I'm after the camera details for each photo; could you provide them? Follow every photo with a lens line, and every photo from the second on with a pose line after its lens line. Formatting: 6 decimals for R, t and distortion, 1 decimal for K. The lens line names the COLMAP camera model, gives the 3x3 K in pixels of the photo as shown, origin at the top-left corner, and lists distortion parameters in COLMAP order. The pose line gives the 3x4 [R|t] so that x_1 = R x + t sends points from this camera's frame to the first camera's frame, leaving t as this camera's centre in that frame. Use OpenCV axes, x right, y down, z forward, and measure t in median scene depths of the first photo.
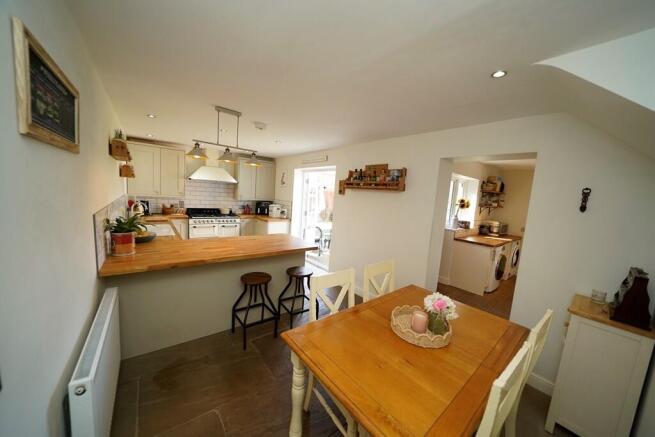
lens RADIAL K [[226.7, 0, 330.6], [0, 226.7, 219.7], [0, 0, 1]] dist [-0.023741, 0.001796]
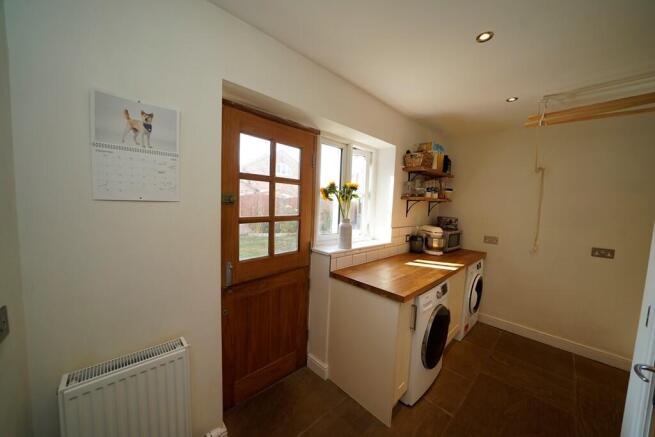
lens RADIAL K [[226.7, 0, 329.8], [0, 226.7, 221.2], [0, 0, 1]] dist [-0.023741, 0.001796]
pose [[0.995734, -0.037070, 0.084498, 0.450358], [0.039471, 0.998858, -0.026924, -0.001993], [-0.083403, 0.030144, 0.996060, 0.499617]]
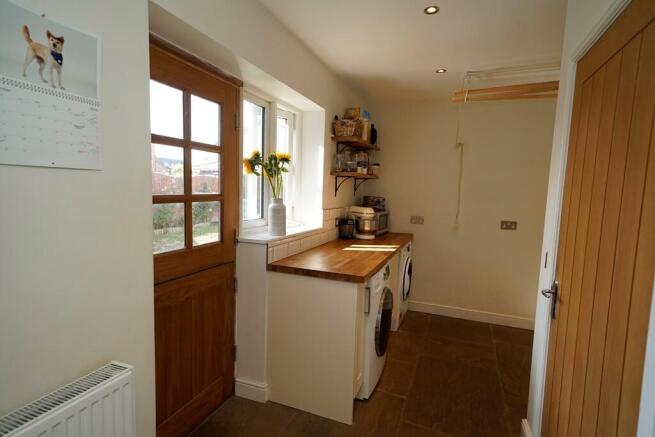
lens RADIAL K [[327.8, 0, 328.8], [0, 327.8, 221.3], [0, 0, 1]] dist [0.021587, 0.000092]
pose [[0.872807, -0.088703, 0.479937, 0.348685], [0.083022, 0.995998, 0.033100, 0.007326], [-0.480952, 0.010955, 0.876679, 0.455588]]
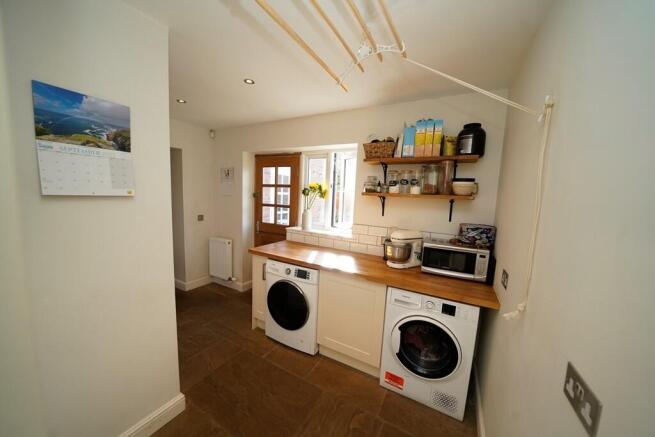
lens RADIAL K [[226.7, 0, 328.1], [0, 226.7, 219.1], [0, 0, 1]] dist [-0.023741, 0.001796]
pose [[0.393087, 0.051262, -0.918071, 1.081301], [-0.119064, 0.992877, 0.004460, -0.001989], [0.911760, 0.107556, 0.396390, 0.730032]]
